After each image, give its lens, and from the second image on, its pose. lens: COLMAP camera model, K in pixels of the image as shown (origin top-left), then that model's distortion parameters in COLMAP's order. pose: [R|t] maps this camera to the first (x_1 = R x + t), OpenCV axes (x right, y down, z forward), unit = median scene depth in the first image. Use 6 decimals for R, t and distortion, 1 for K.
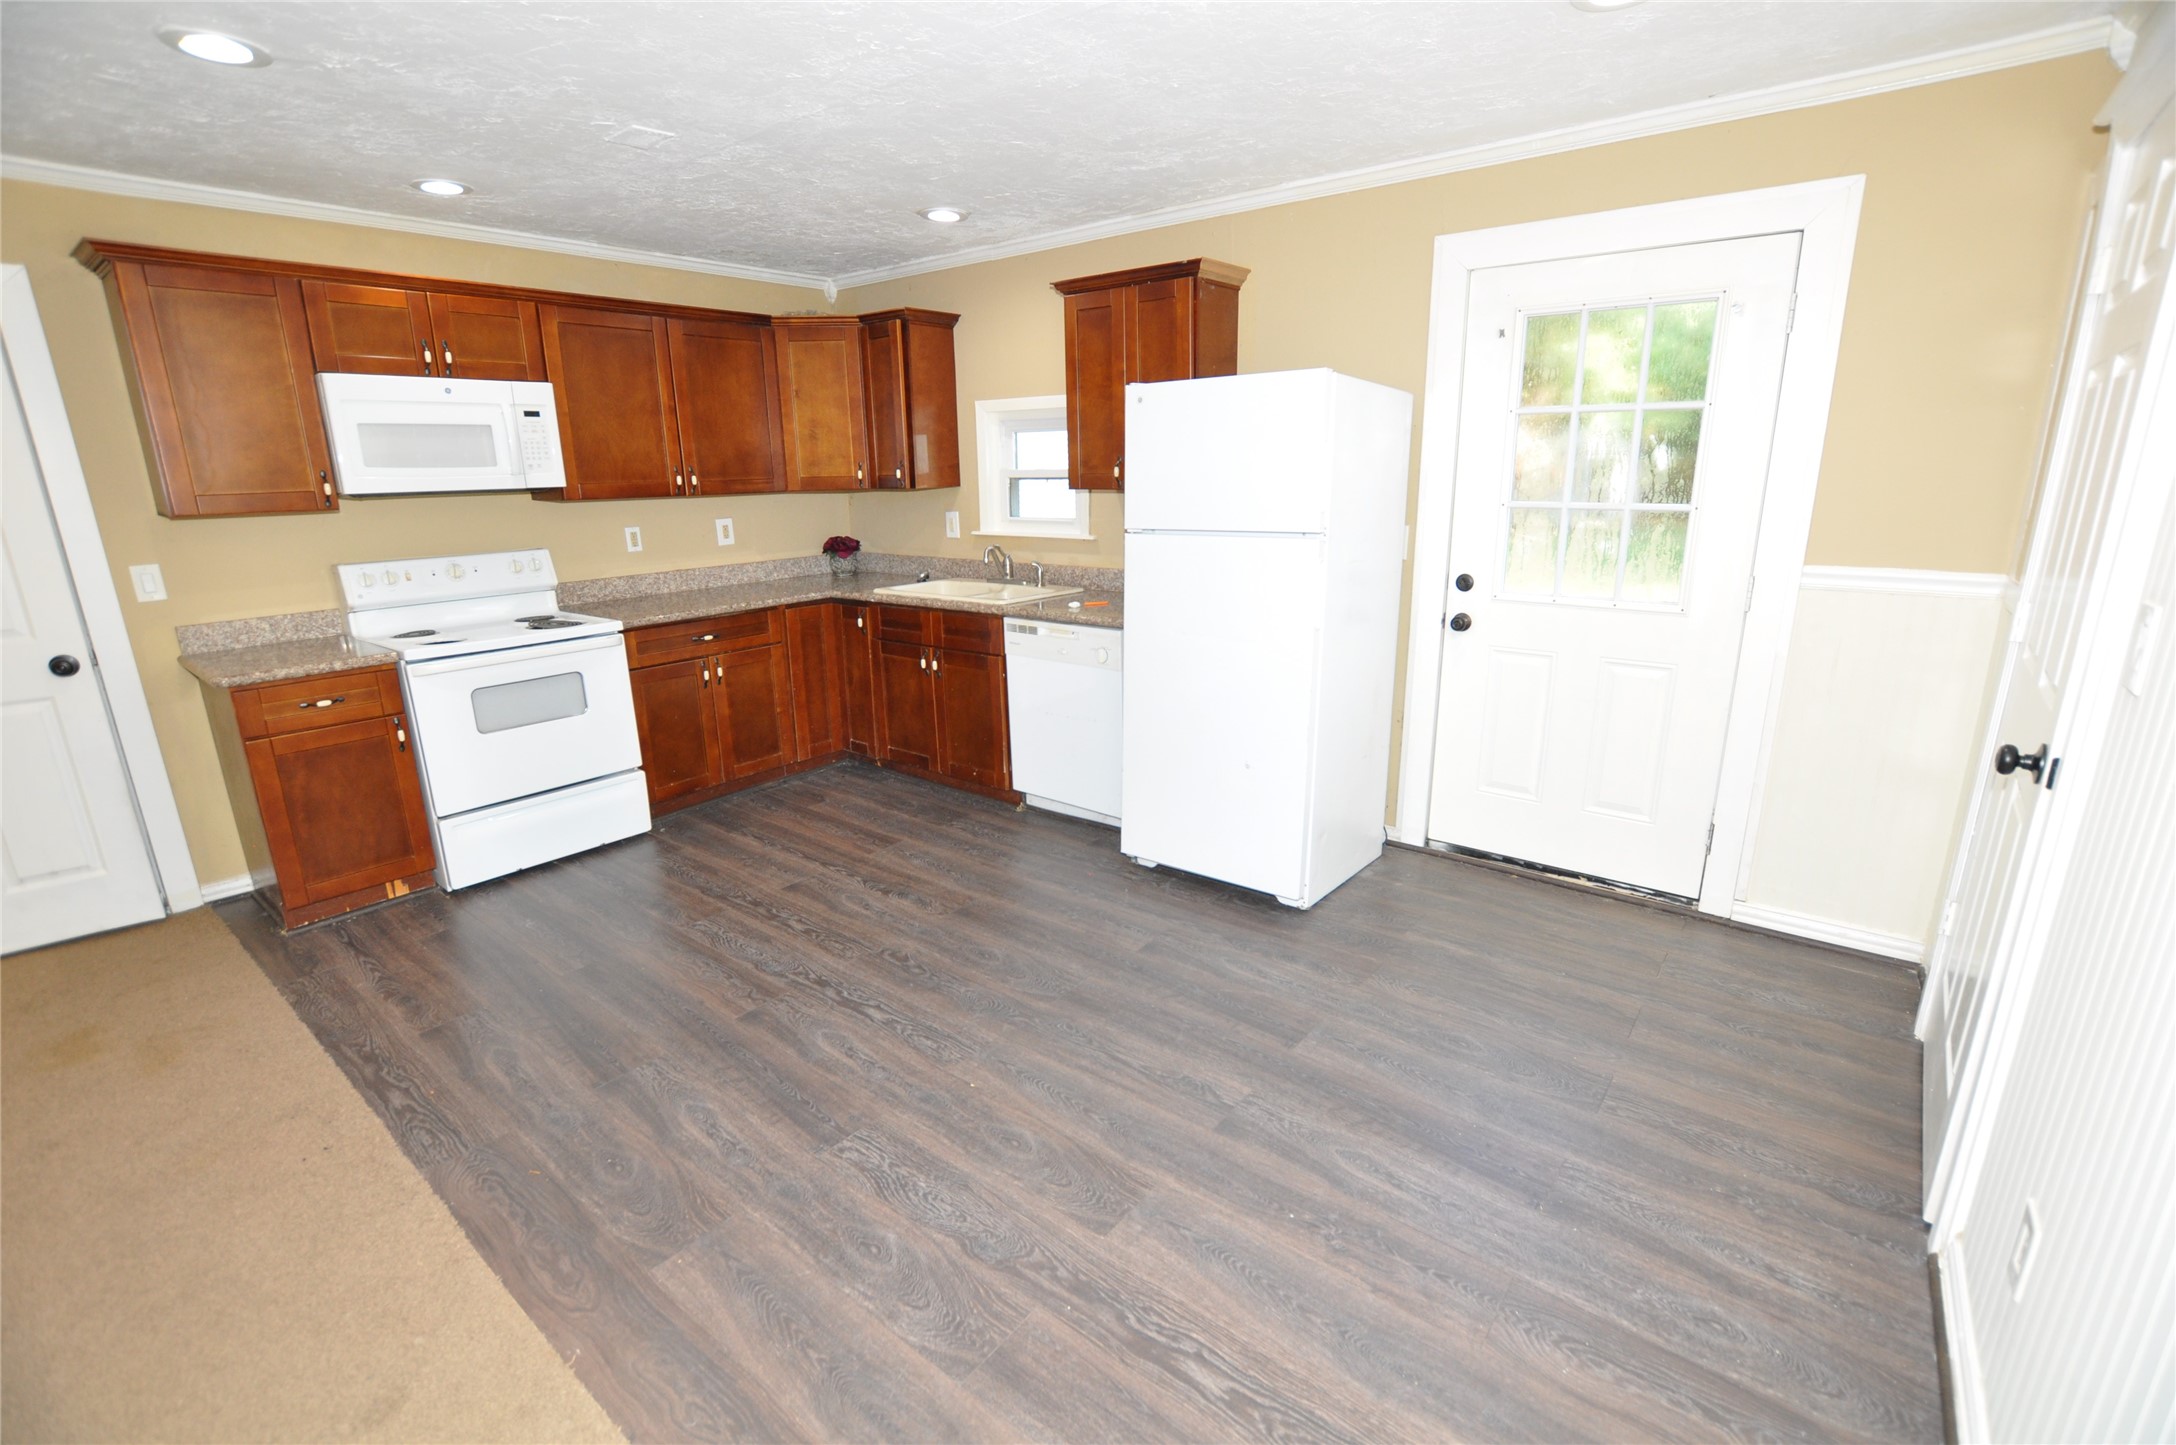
lens RADIAL K [[955.9, 0, 1086.6], [0, 955.9, 721.4], [0, 0, 1]] dist [-0.033221, 0.000345]
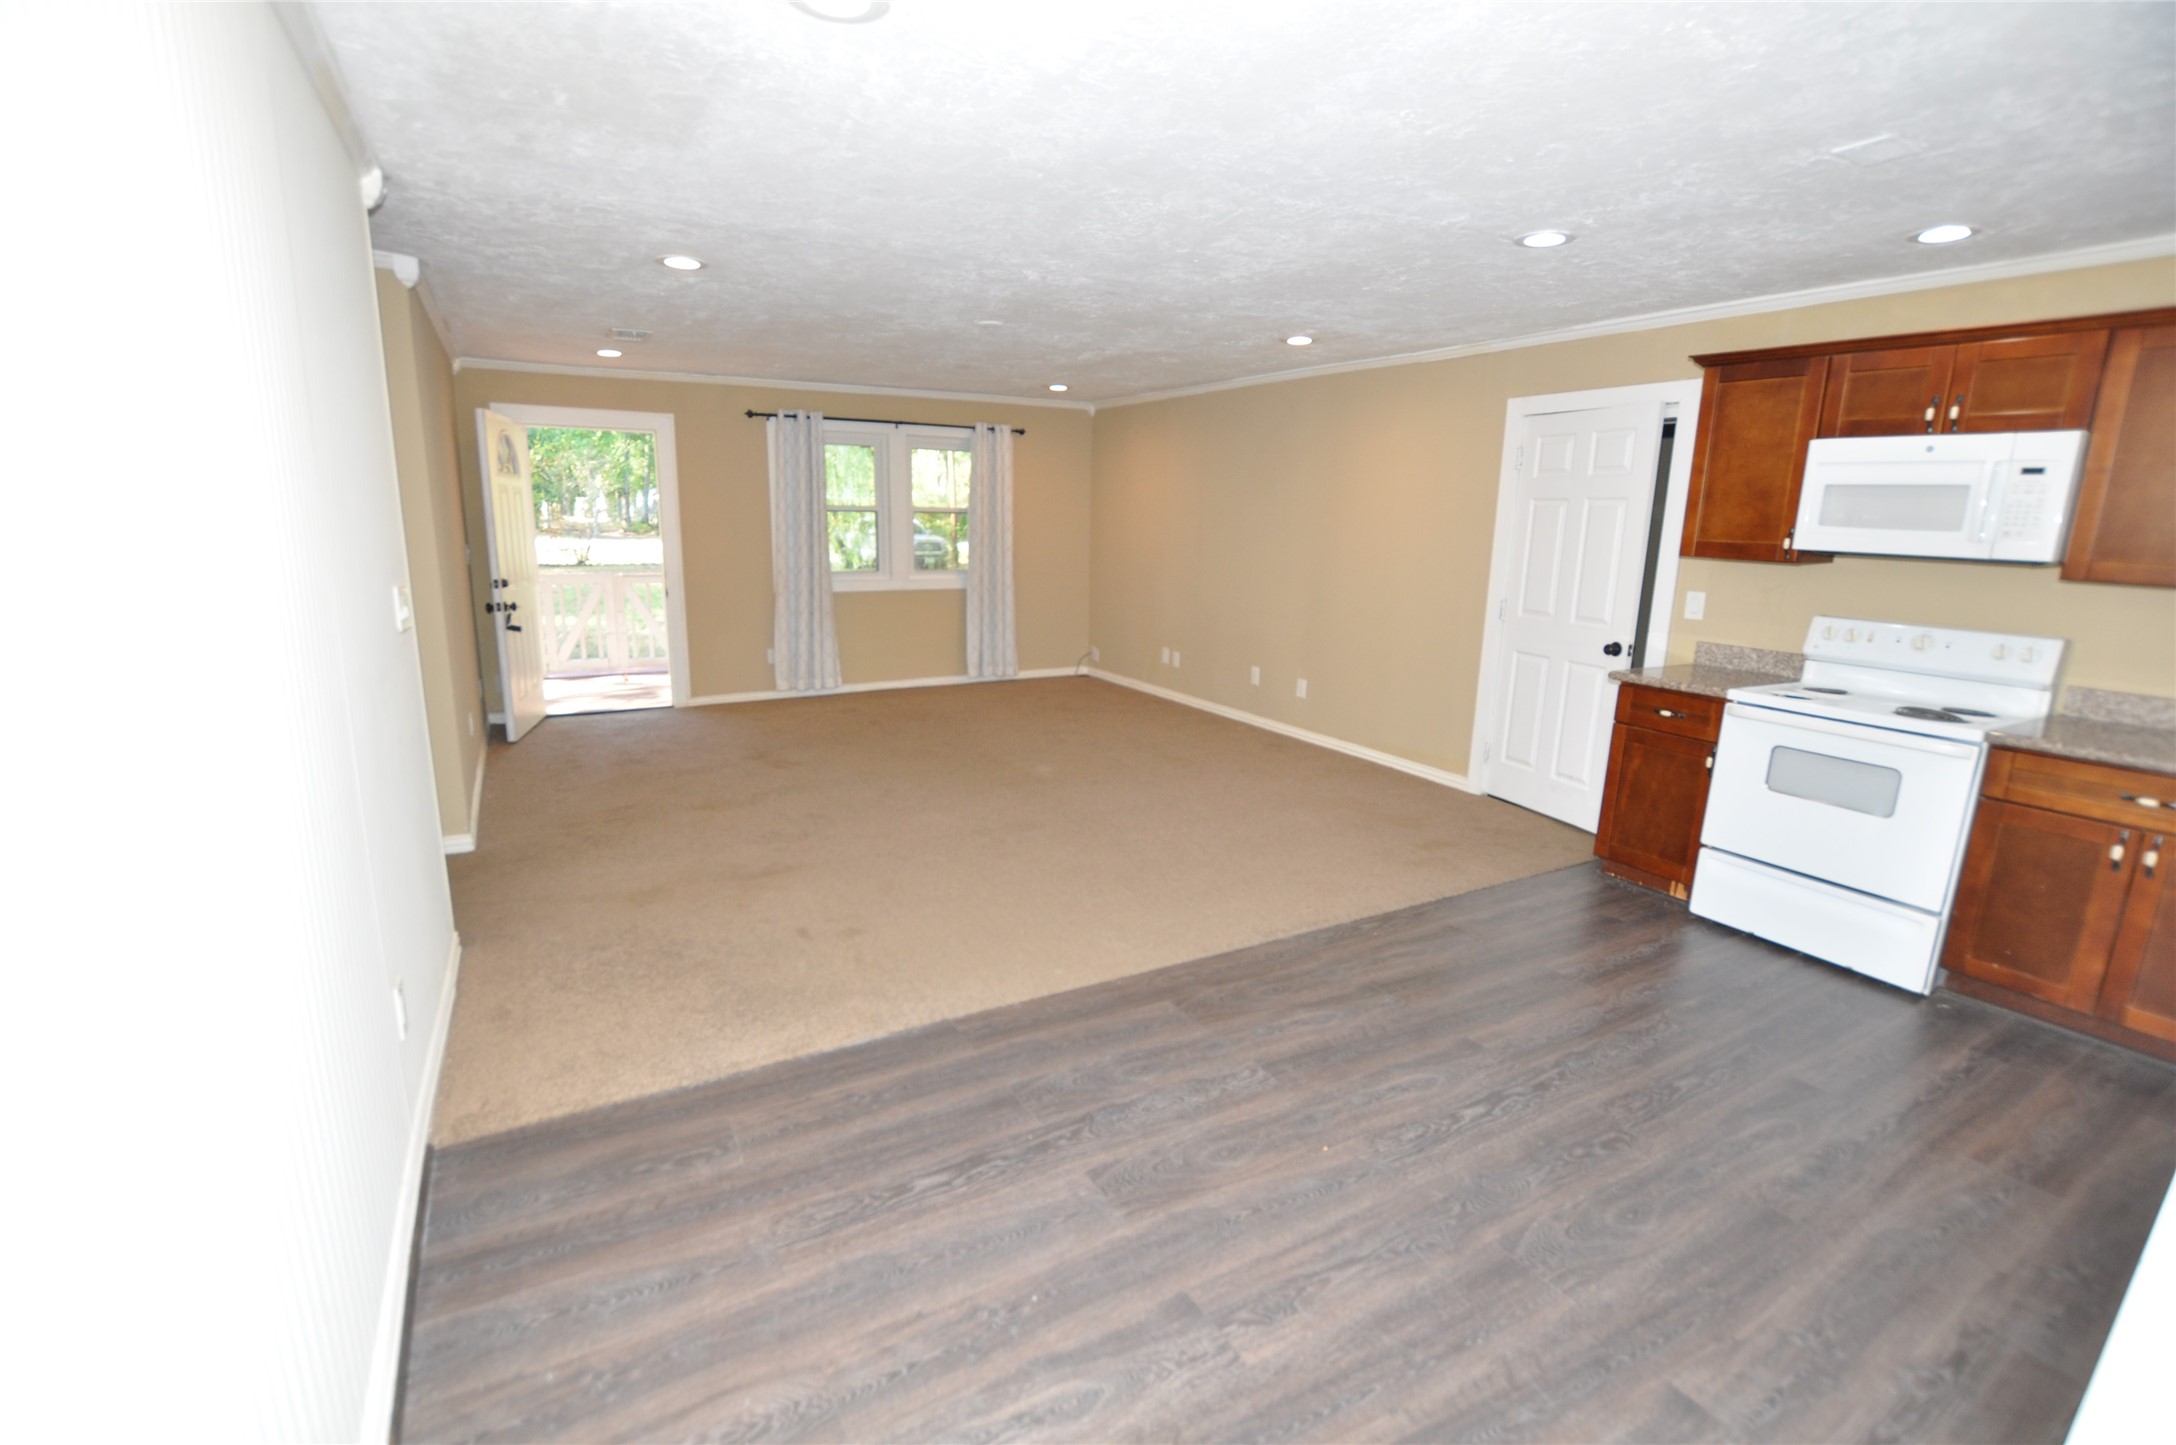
lens RADIAL K [[955.9, 0, 1086.6], [0, 955.9, 721.4], [0, 0, 1]] dist [-0.033221, 0.000345]
pose [[-0.359647, 0.202533, -0.910843, 0.520740], [-0.262724, 0.914686, 0.307124, -0.171479], [0.895338, 0.349756, -0.275754, 0.610402]]
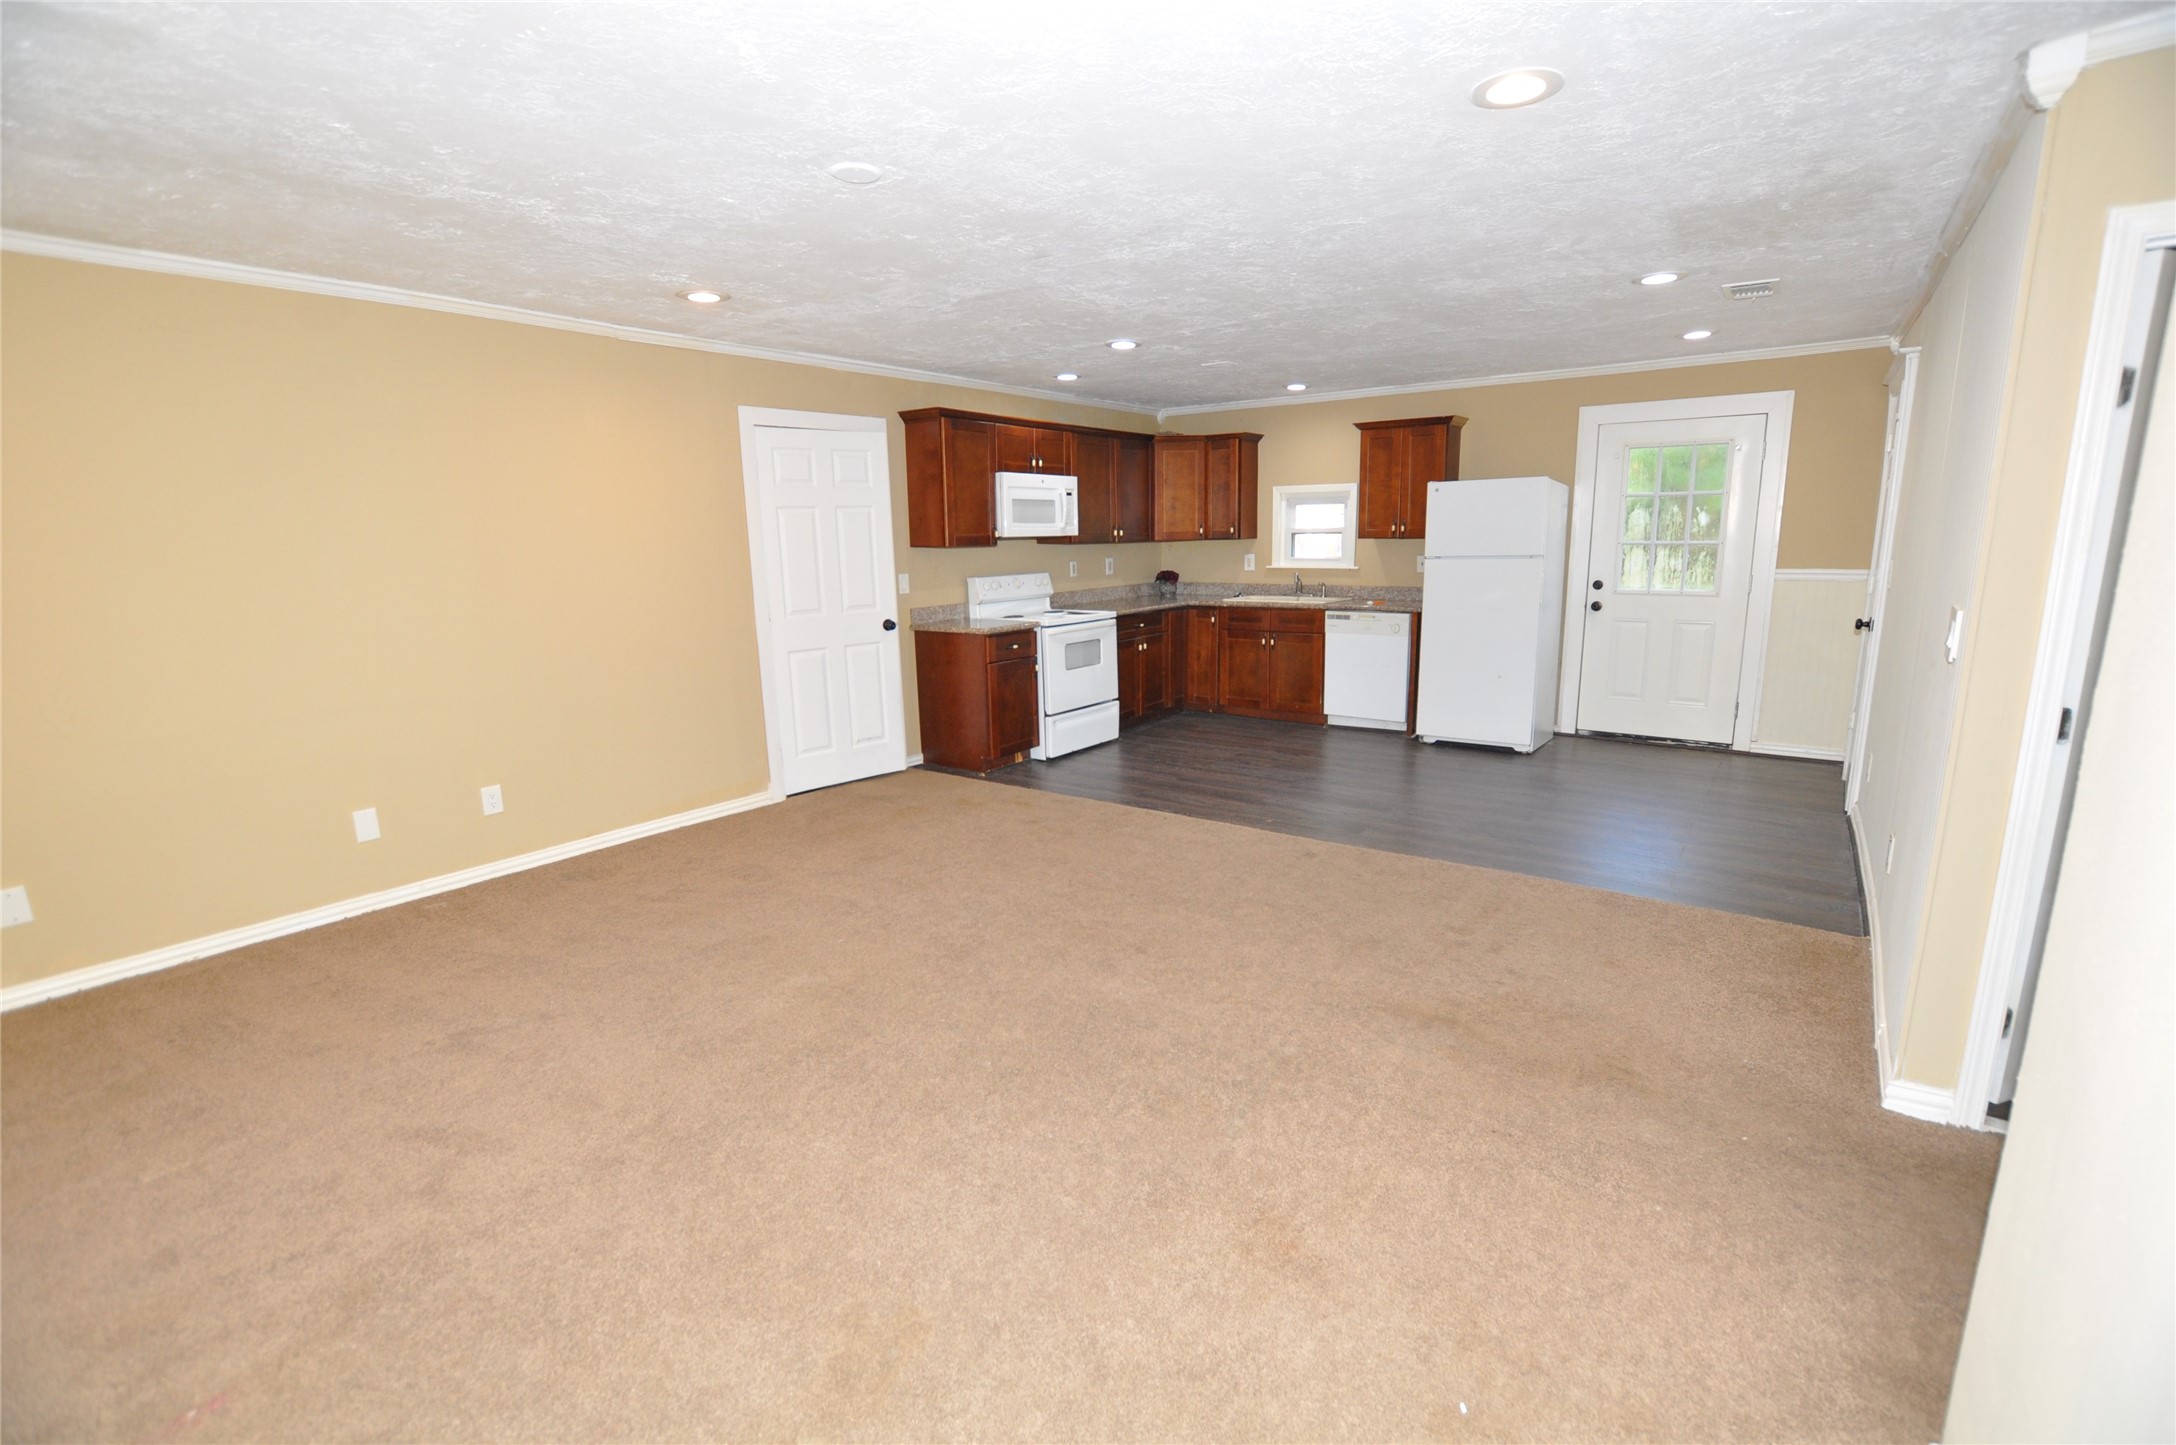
lens RADIAL K [[955.9, 0, 1090.8], [0, 955.9, 714.4], [0, 0, 1]] dist [-0.027130, 0.000658]
pose [[0.999337, -0.009647, 0.035104, -0.670390], [0.012224, 0.997188, -0.073936, 0.234987], [-0.034292, 0.074316, 0.996645, -0.813488]]
